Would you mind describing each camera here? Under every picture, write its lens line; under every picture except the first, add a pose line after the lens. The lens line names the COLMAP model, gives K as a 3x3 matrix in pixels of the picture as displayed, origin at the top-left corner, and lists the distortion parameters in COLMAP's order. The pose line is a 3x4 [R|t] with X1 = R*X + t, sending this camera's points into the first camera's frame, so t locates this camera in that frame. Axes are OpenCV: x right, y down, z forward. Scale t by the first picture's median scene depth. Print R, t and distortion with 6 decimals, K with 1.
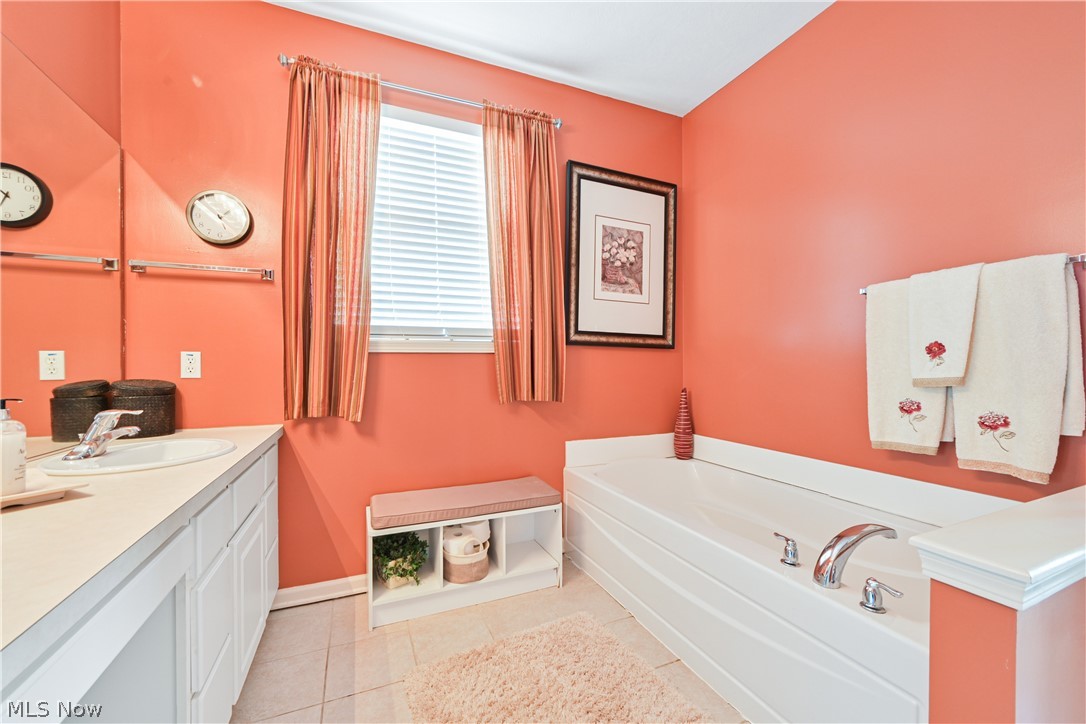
lens RADIAL K [[433.3, 0, 540.2], [0, 433.3, 366.9], [0, 0, 1]] dist [-0.001179, -0.000133]
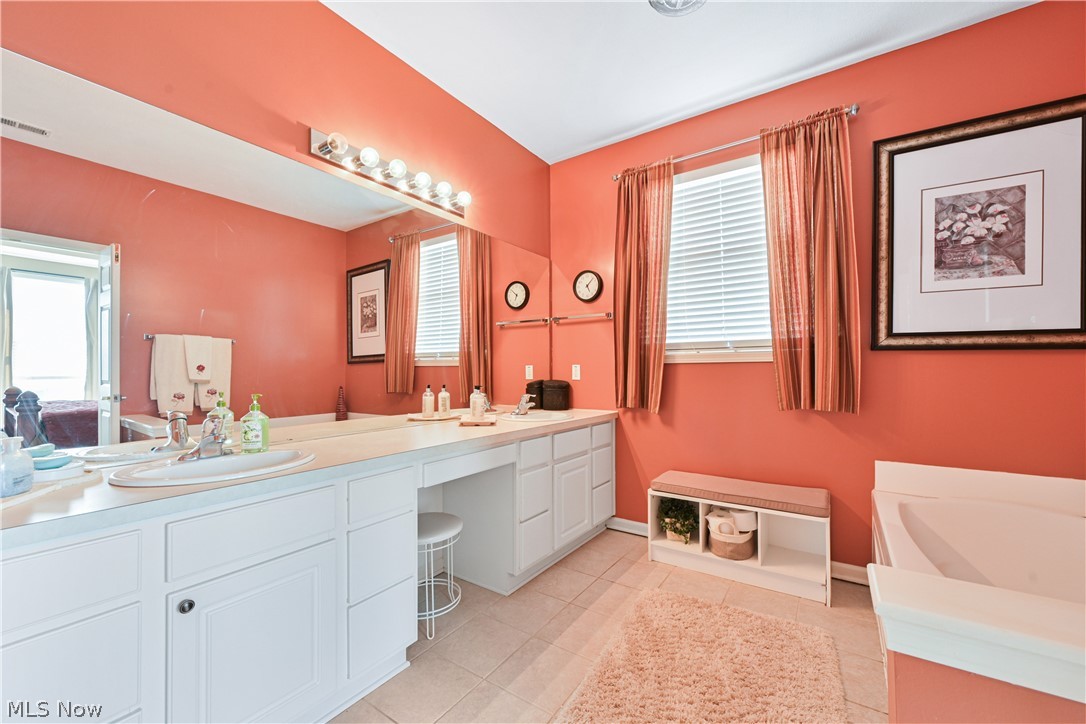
lens RADIAL K [[433.3, 0, 540.2], [0, 433.3, 366.9], [0, 0, 1]] dist [-0.001179, -0.000133]
pose [[0.528756, -0.005988, -0.848753, 0.443755], [-0.004143, 0.999945, -0.009636, -0.006205], [0.848764, 0.008612, 0.528702, -0.039707]]
